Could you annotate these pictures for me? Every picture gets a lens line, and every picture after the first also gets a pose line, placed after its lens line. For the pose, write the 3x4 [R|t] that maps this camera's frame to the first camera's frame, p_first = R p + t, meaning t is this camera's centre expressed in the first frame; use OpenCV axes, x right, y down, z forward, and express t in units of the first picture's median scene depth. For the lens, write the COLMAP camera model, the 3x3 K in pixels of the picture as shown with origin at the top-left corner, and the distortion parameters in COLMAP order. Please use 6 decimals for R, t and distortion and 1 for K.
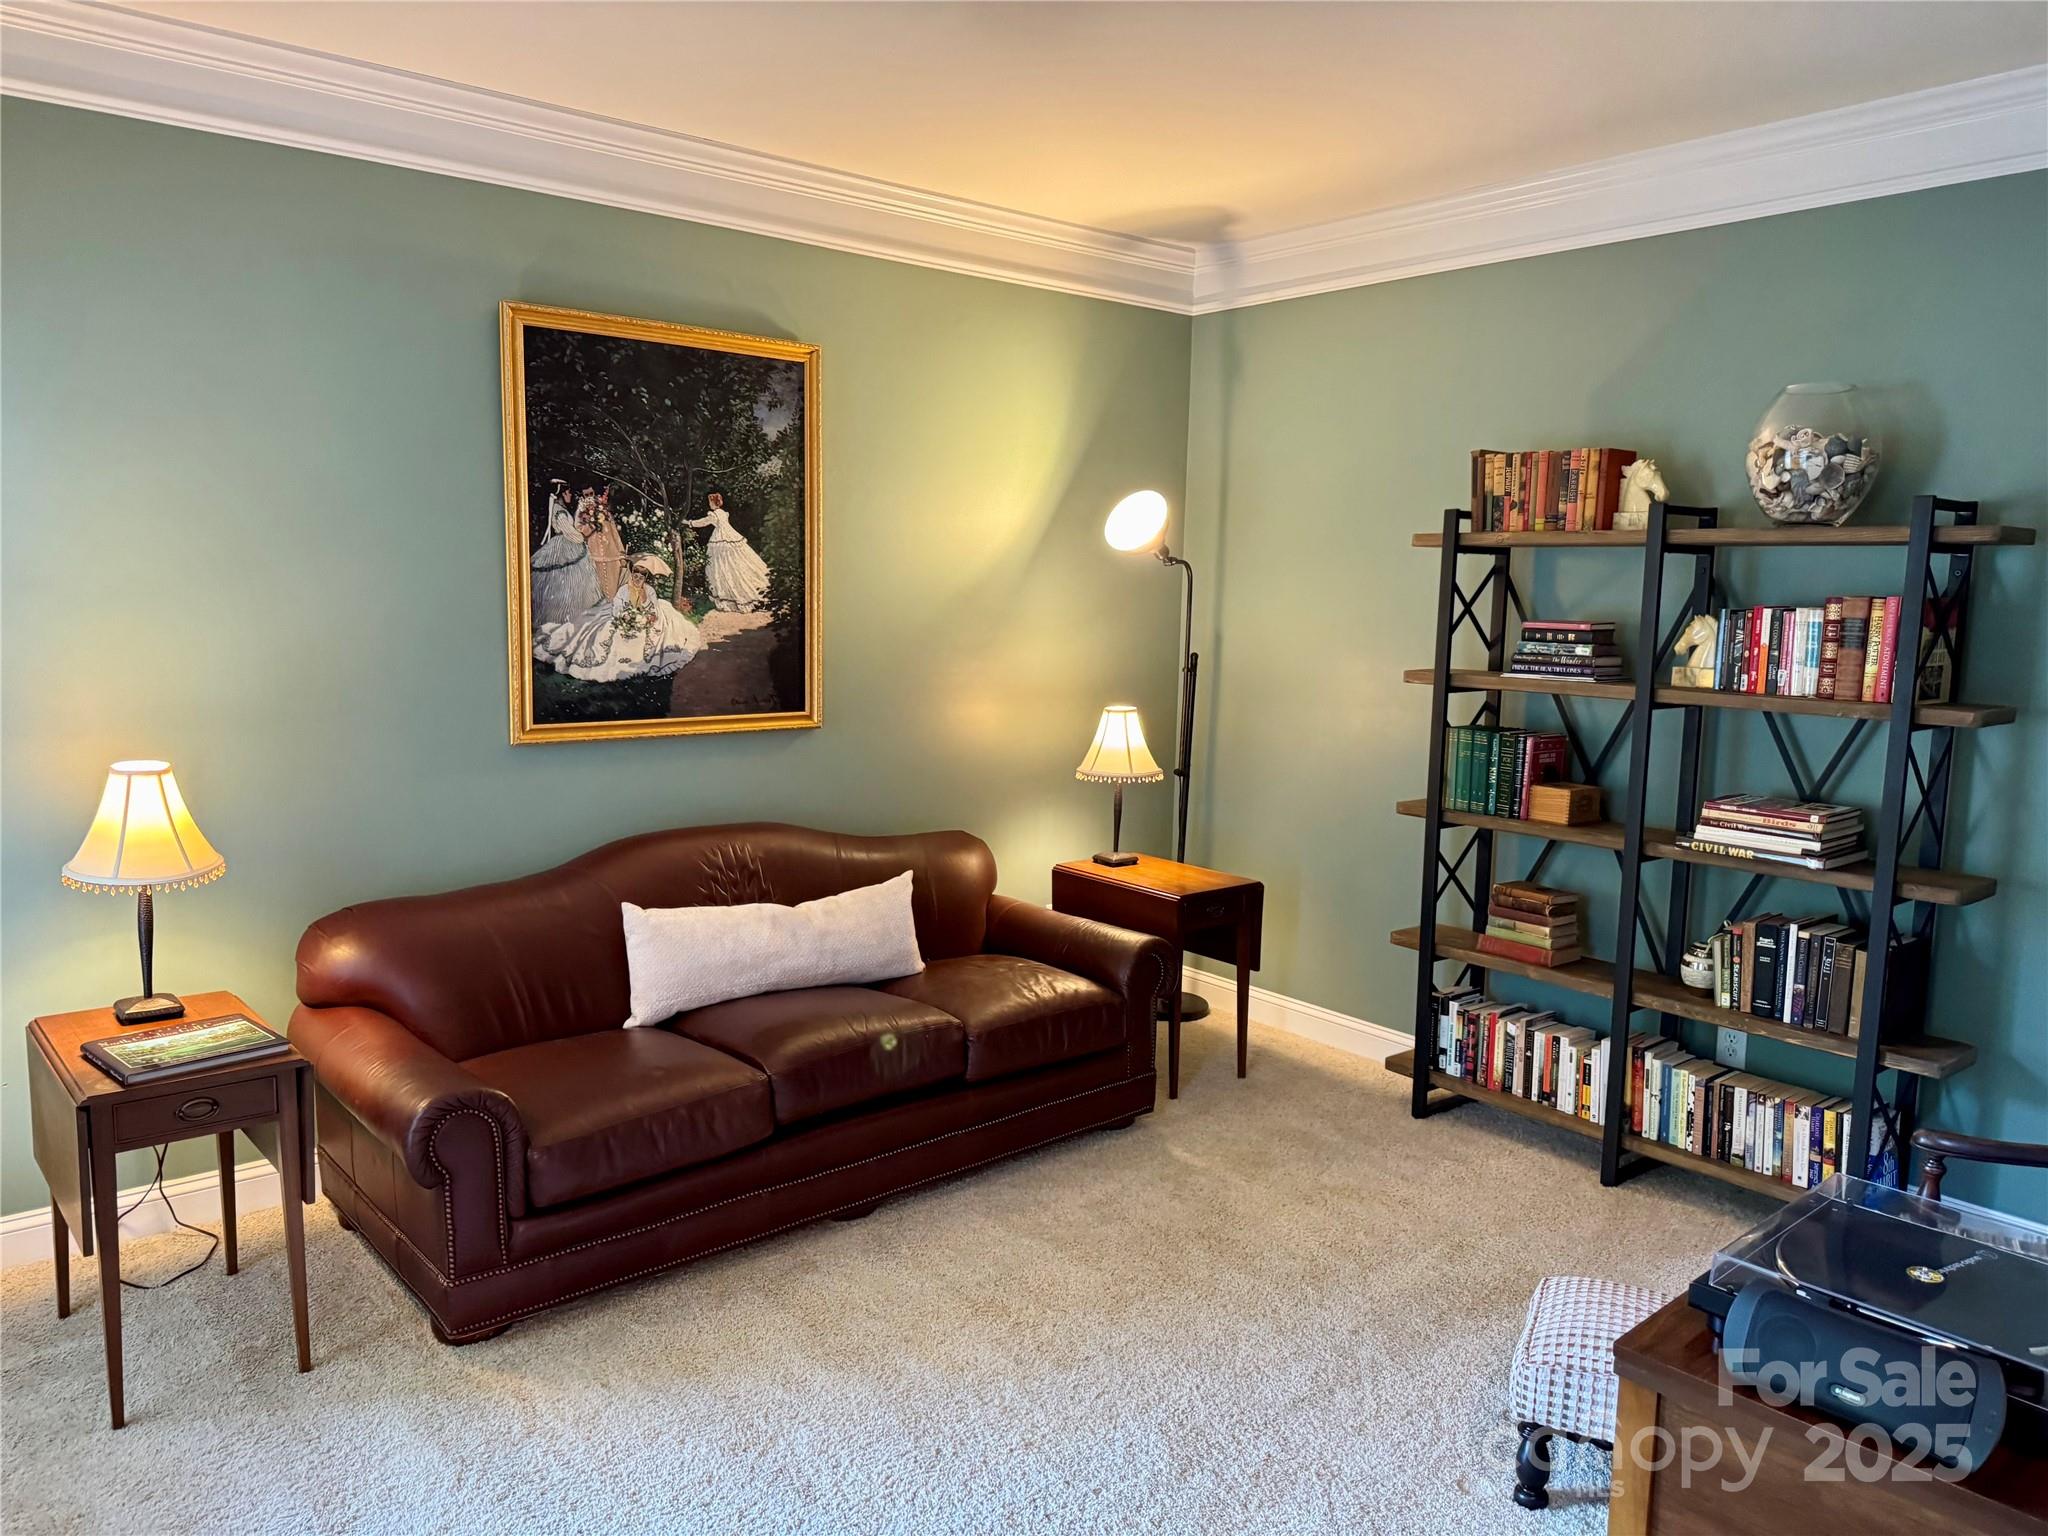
lens RADIAL K [[1455.0, 0, 1023.9], [0, 1455.0, 773.2], [0, 0, 1]] dist [0.034976, -0.033303]
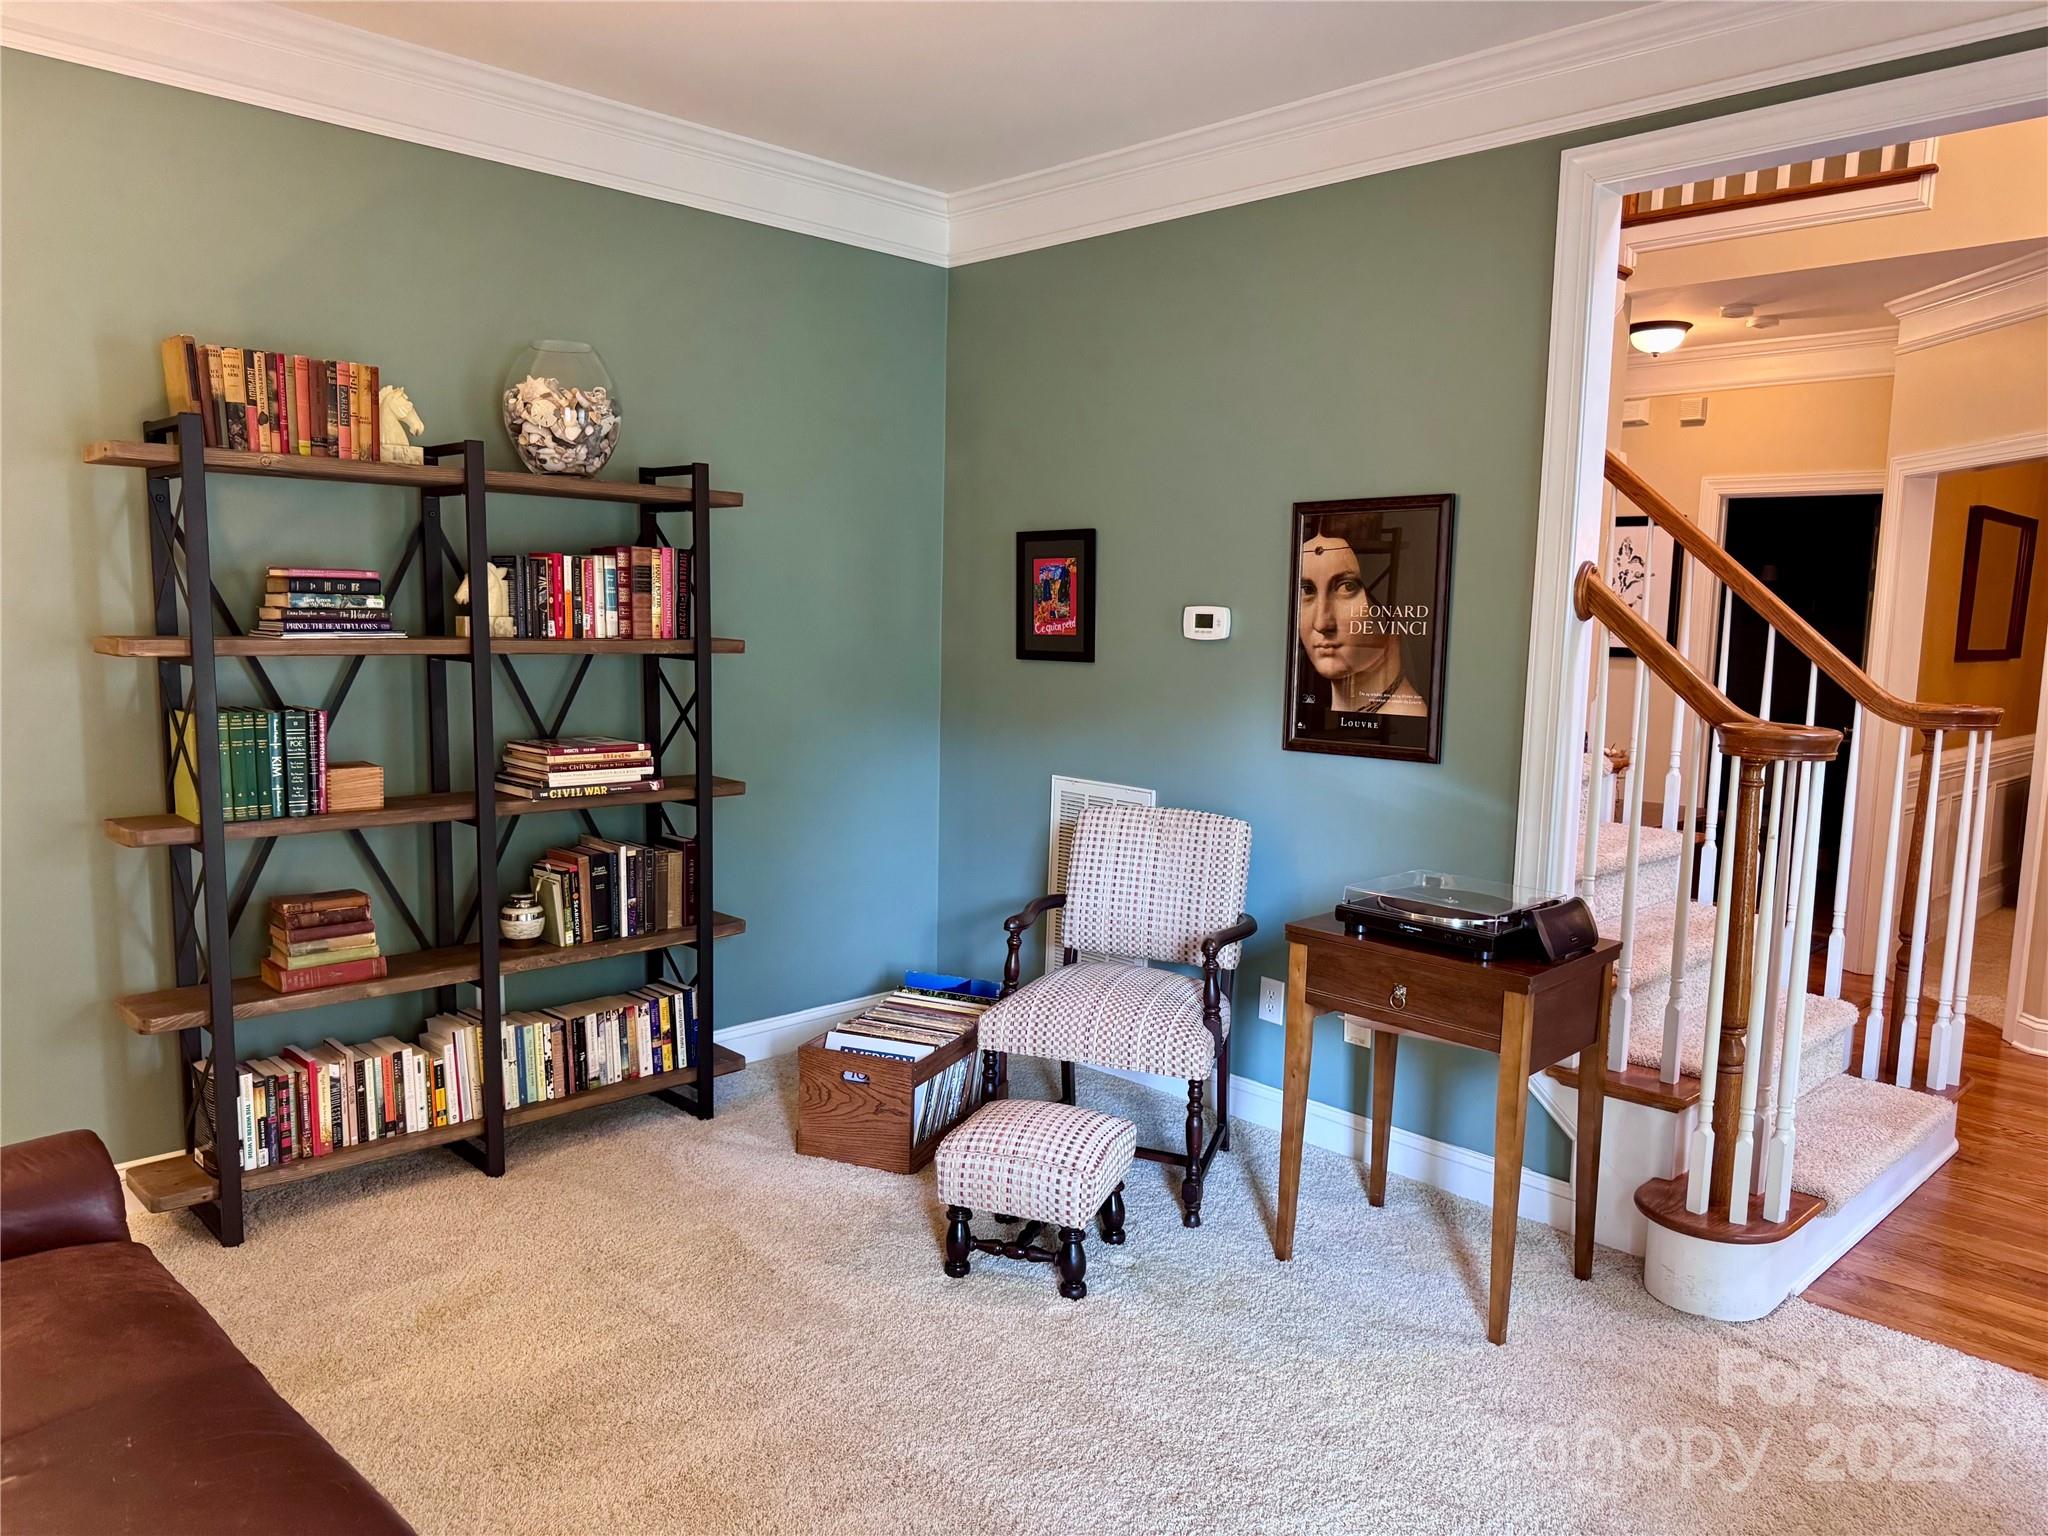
lens RADIAL K [[1455.0, 0, 1024.4], [0, 1455.0, 762.8], [0, 0, 1]] dist [0.034976, -0.033303]
pose [[-0.082560, -0.134012, 0.987535, -0.530130], [0.105819, 0.984137, 0.142397, -0.076476], [-0.990952, 0.116256, -0.067069, 0.720794]]
